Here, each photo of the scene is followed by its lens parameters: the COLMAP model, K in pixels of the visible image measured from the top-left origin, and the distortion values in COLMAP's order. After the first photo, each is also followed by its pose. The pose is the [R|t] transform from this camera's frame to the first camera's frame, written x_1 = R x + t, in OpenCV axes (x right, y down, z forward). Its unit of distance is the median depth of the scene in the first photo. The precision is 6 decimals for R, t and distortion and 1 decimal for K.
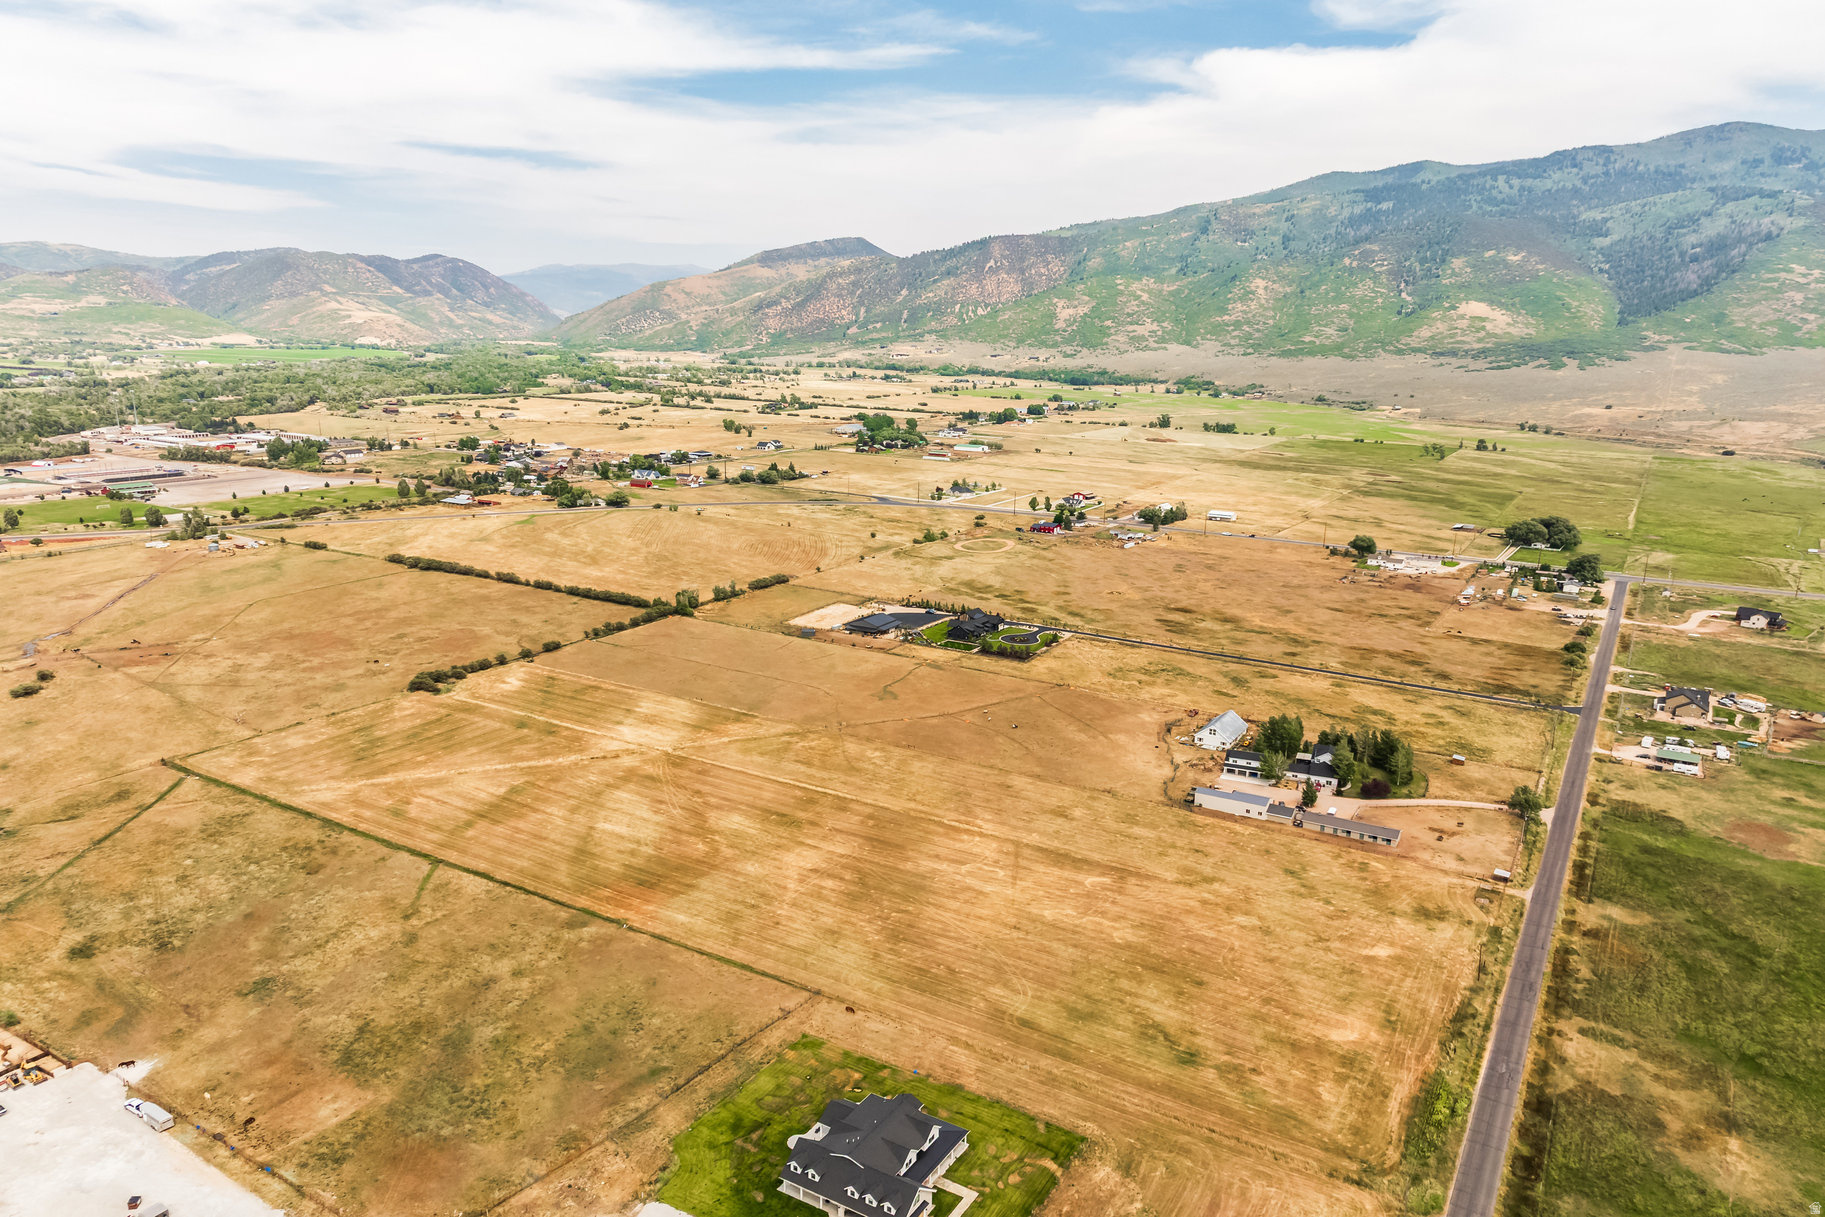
lens RADIAL K [[1274.7, 0, 965.7], [0, 1274.7, 654.6], [0, 0, 1]] dist [0.033693, -0.001912]
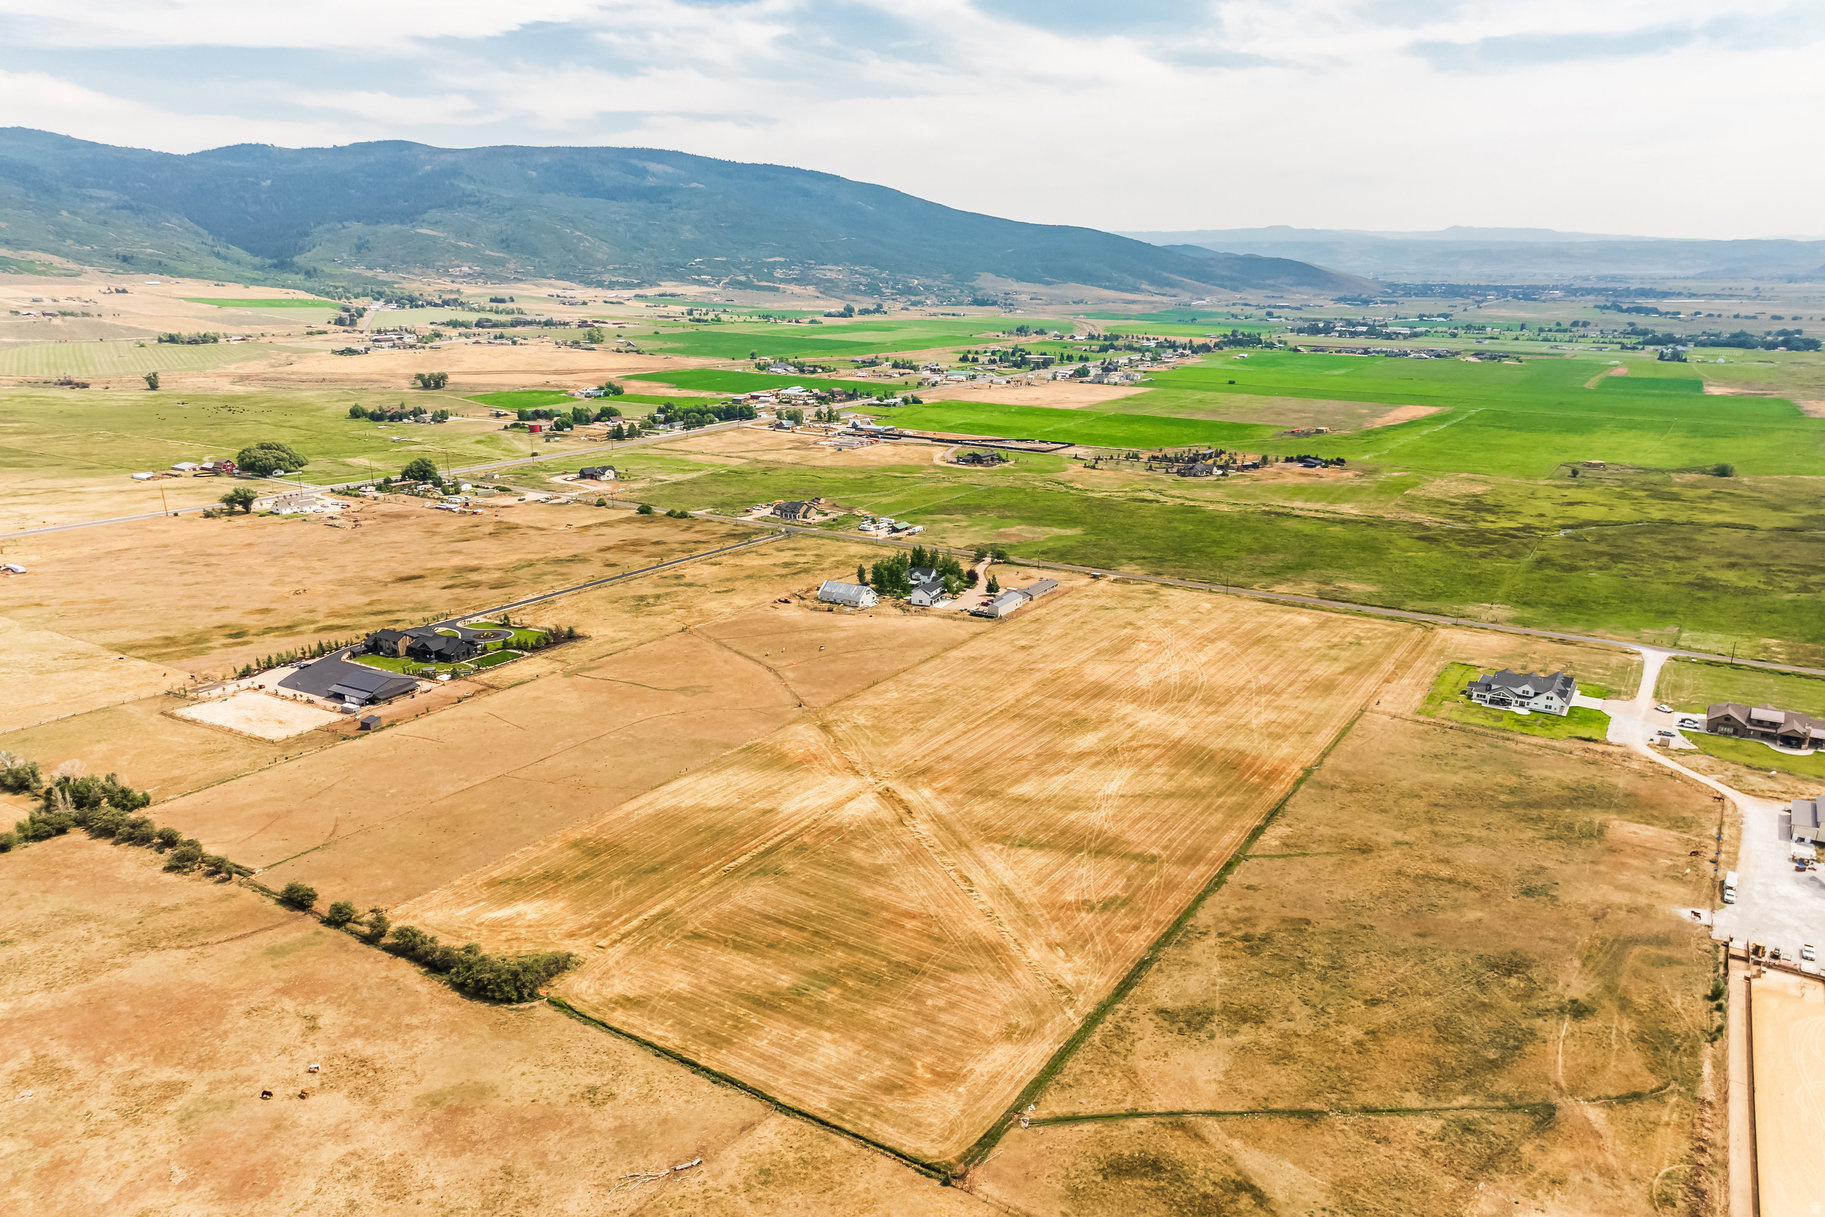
lens RADIAL K [[1225.2, 0, 948.3], [0, 1225.2, 673.9], [0, 0, 1]] dist [0.029975, -0.005511]
pose [[0.010196, -0.328235, 0.944541, -0.852345], [0.251607, 0.915041, 0.315268, -0.197175], [-0.967776, 0.234439, 0.091916, 0.792549]]
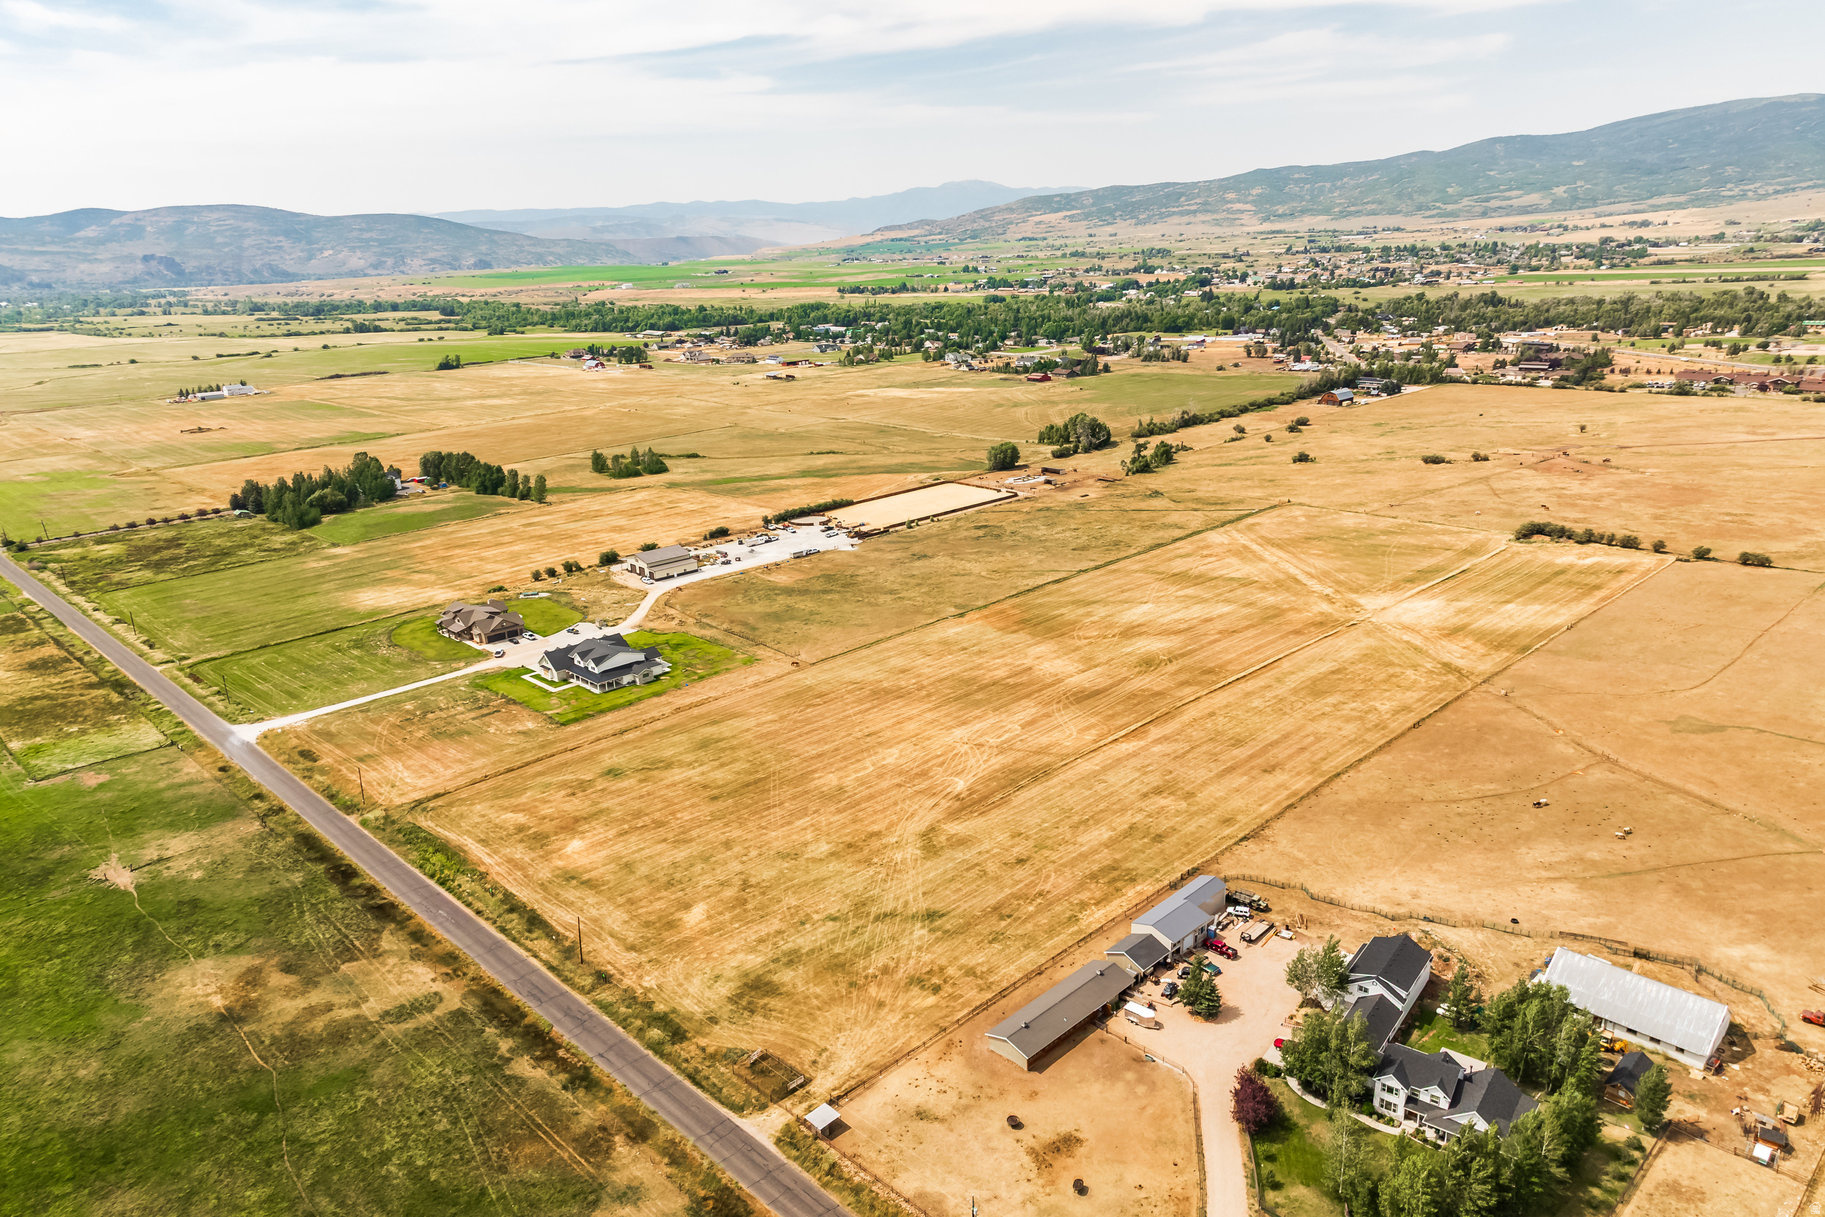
lens RADIAL K [[1217.5, 0, 835.2], [0, 1217.5, 642.9], [0, 0, 1]] dist [0.029048, -0.000123]
pose [[-0.323915, 0.301847, -0.896643, 0.592183], [-0.216112, 0.899075, 0.380736, -0.140461], [0.921073, 0.317101, -0.225991, 0.780848]]
